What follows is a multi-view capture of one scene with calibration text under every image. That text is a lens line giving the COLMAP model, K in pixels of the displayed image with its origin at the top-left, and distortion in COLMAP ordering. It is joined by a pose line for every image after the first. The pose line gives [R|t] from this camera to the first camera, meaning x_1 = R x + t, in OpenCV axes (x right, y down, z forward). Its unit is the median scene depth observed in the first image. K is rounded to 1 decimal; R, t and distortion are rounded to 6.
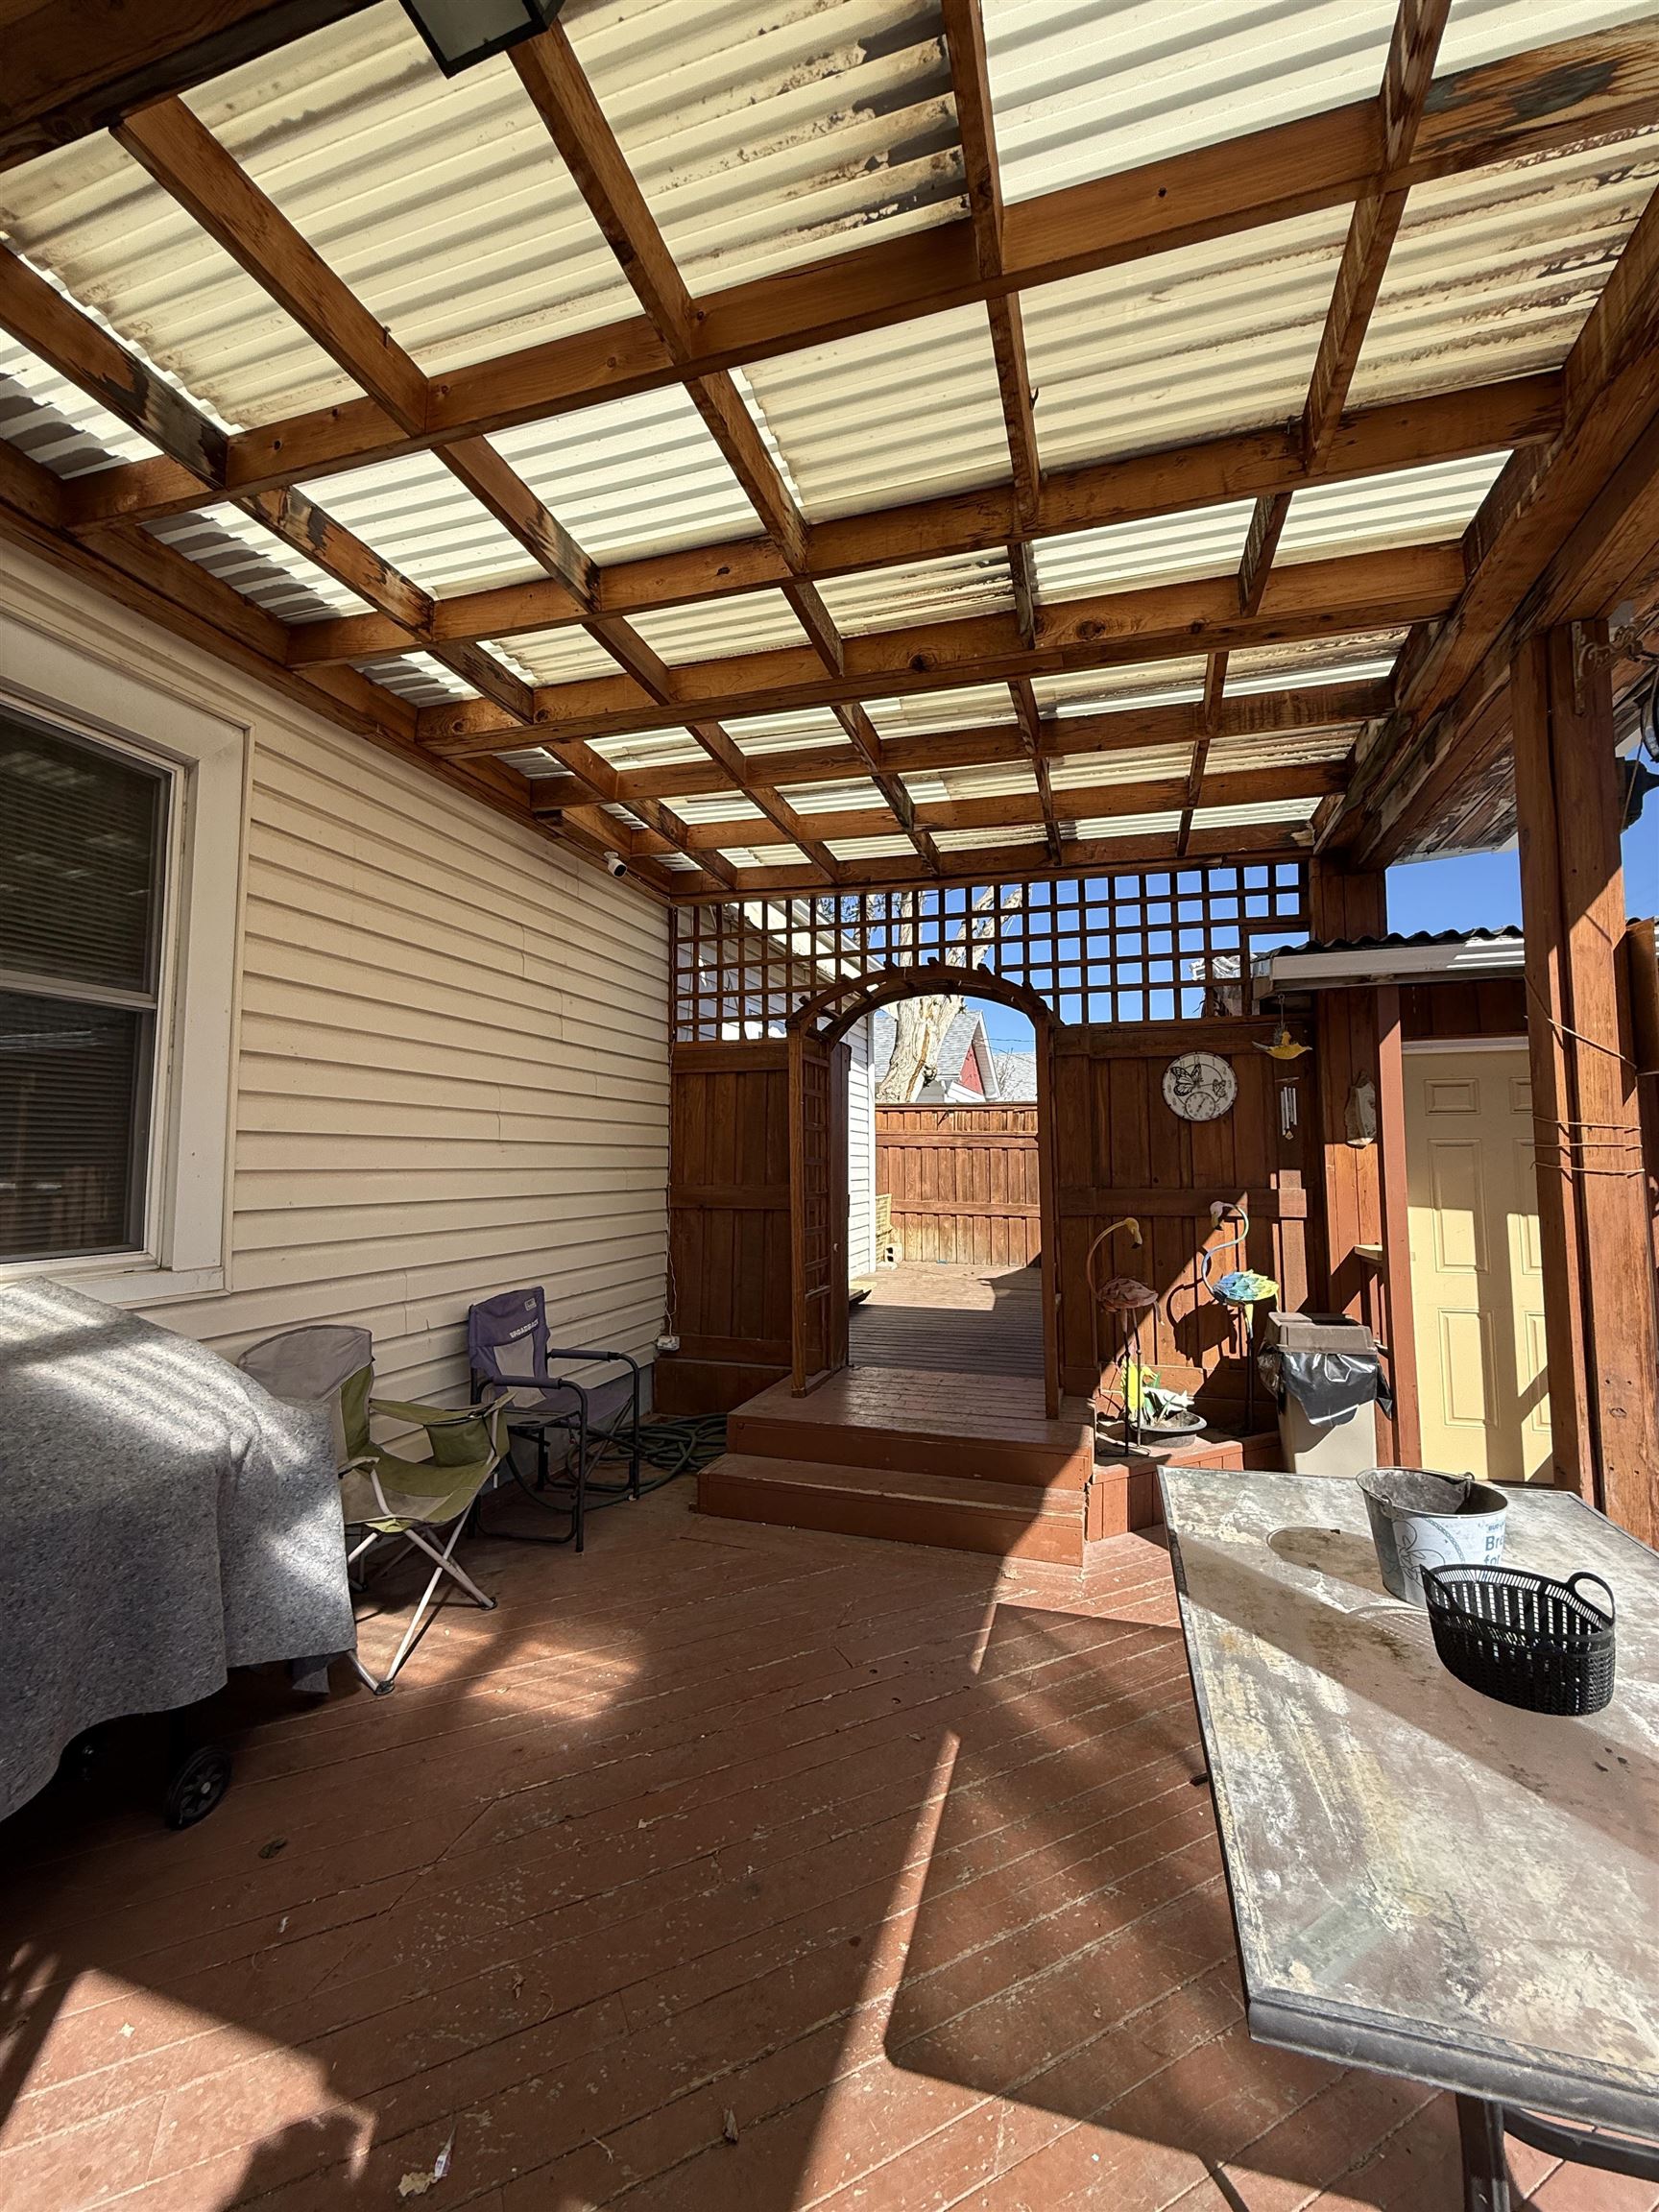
lens RADIAL K [[879.9, 0, 838.0], [0, 879.9, 1095.3], [0, 0, 1]] dist [0.001696, -0.000072]
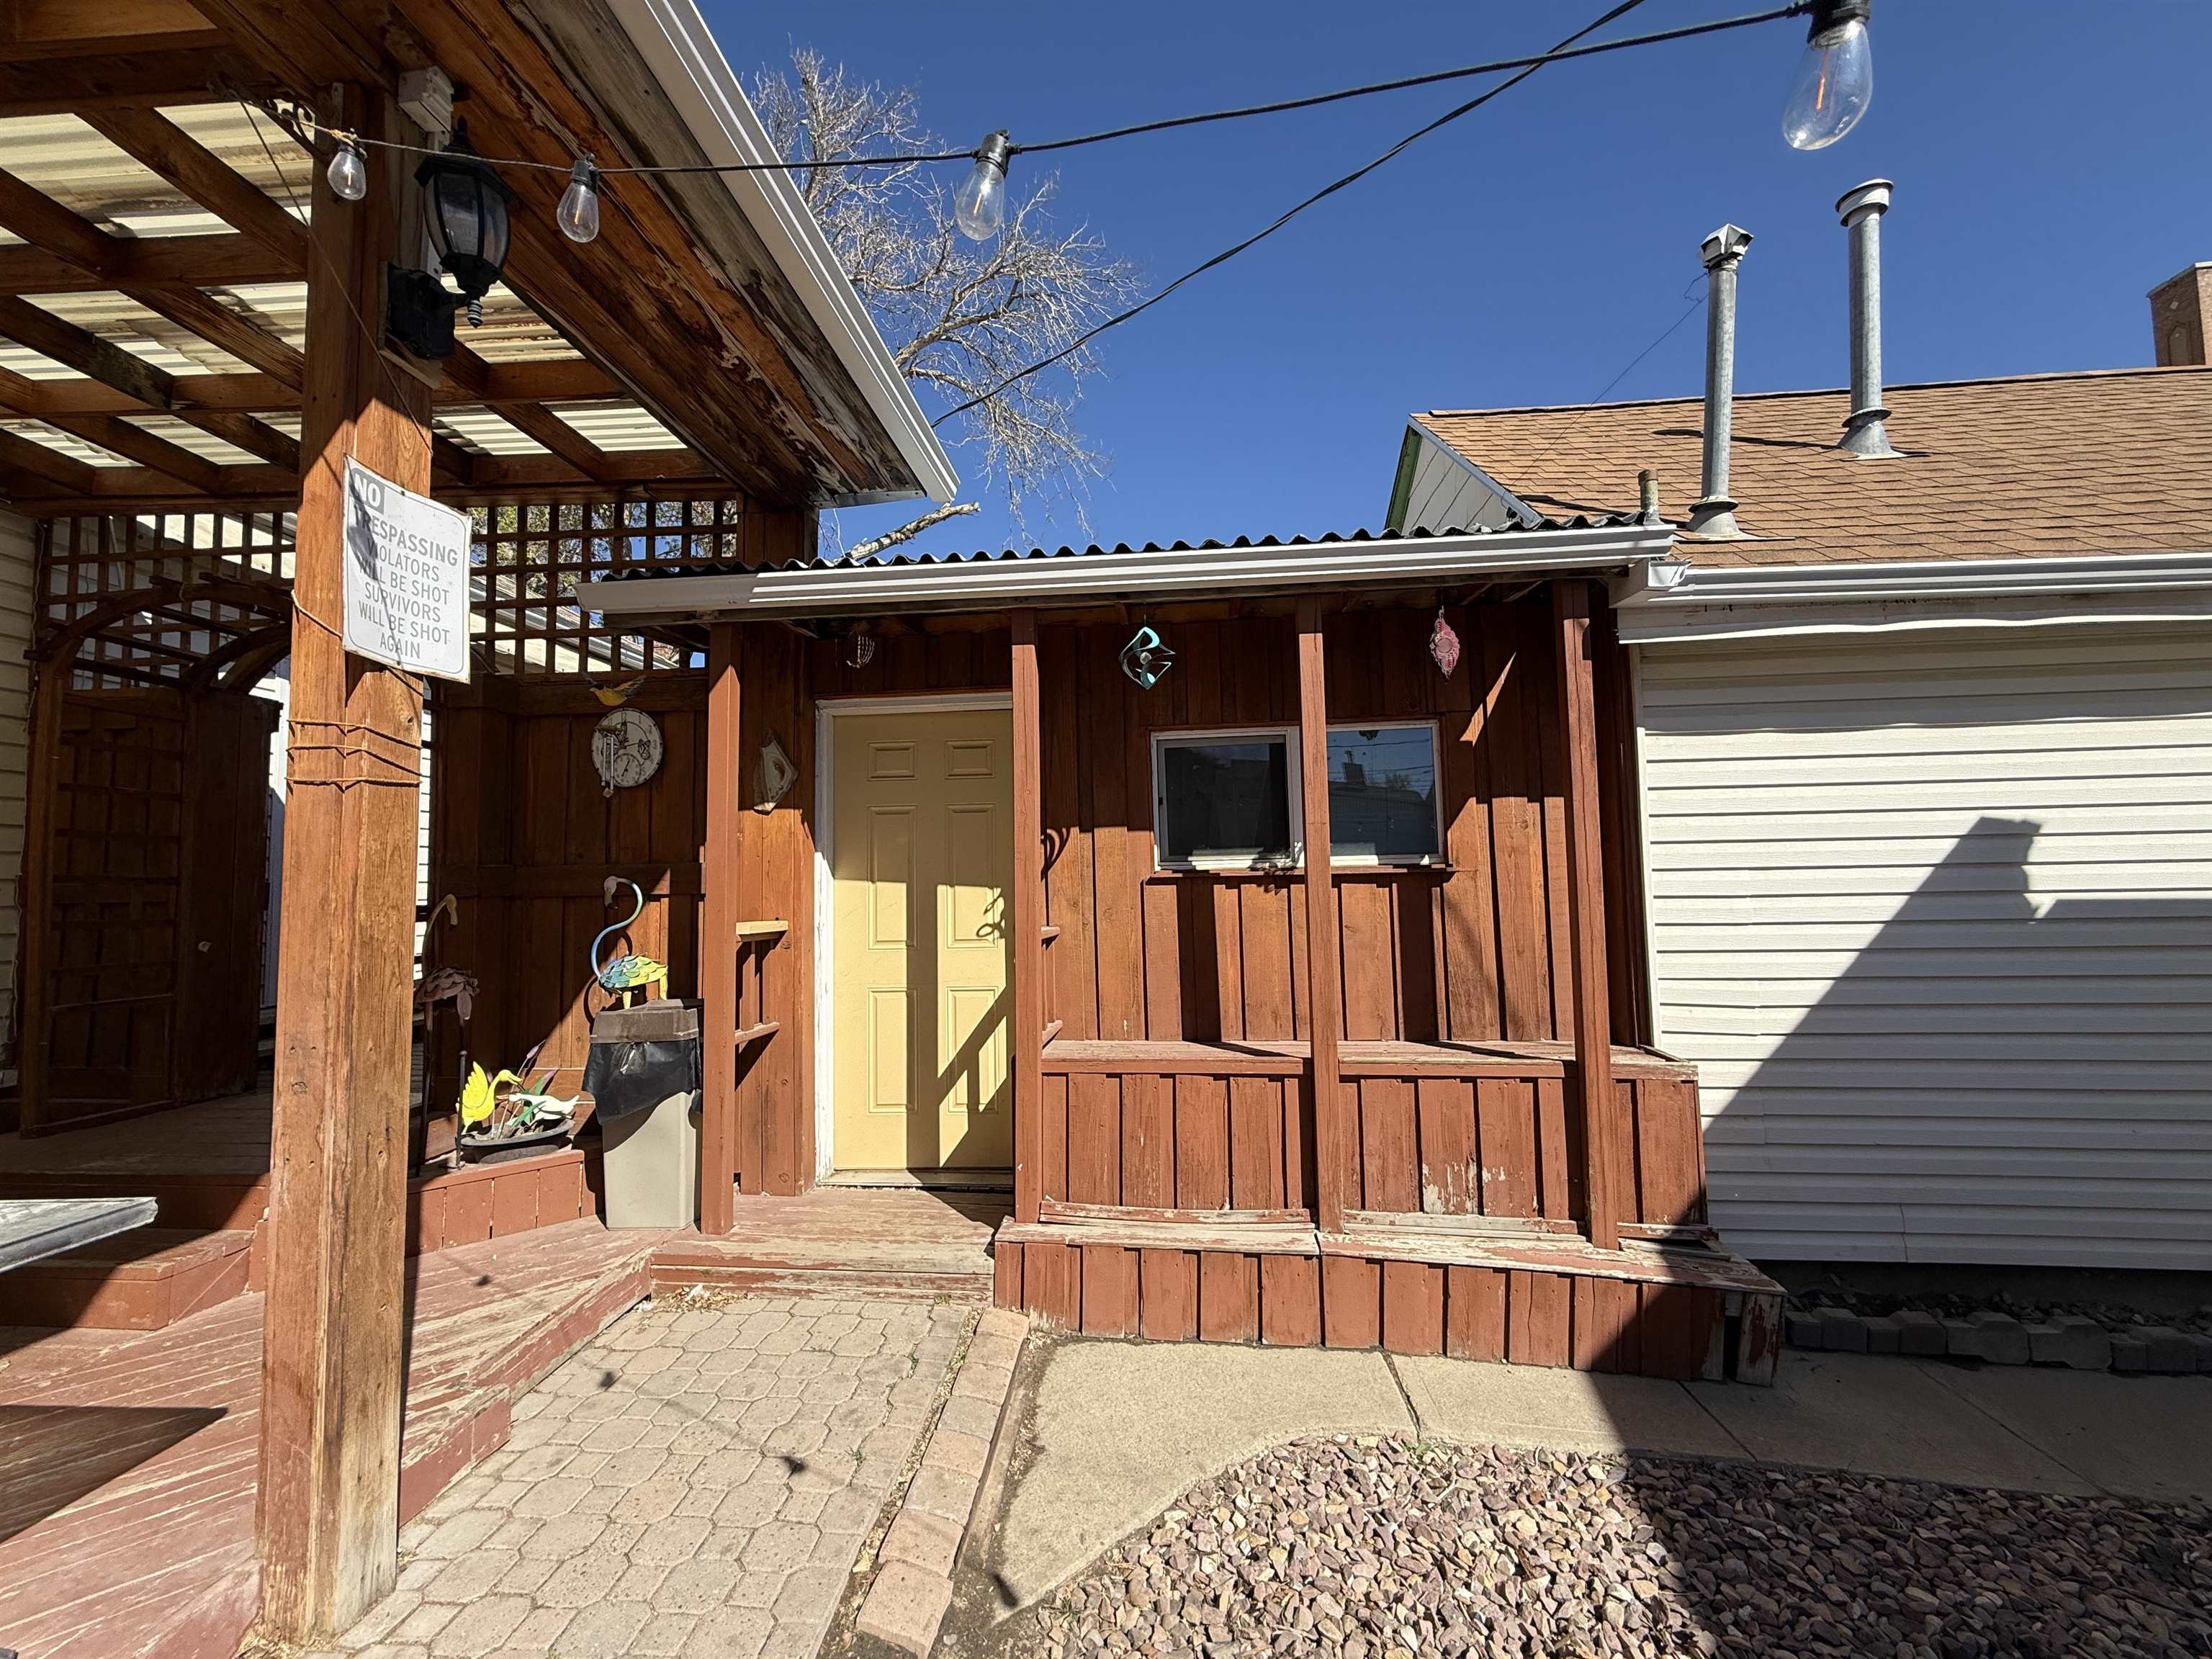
lens RADIAL K [[879.9, 0, 1103.7], [0, 879.9, 831.2], [0, 0, 1]] dist [0.001696, -0.000072]
pose [[0.974945, -0.001006, 0.222442, 0.683398], [-0.002688, 0.999863, 0.016303, 0.057798], [-0.222428, -0.016493, 0.974810, 0.041089]]
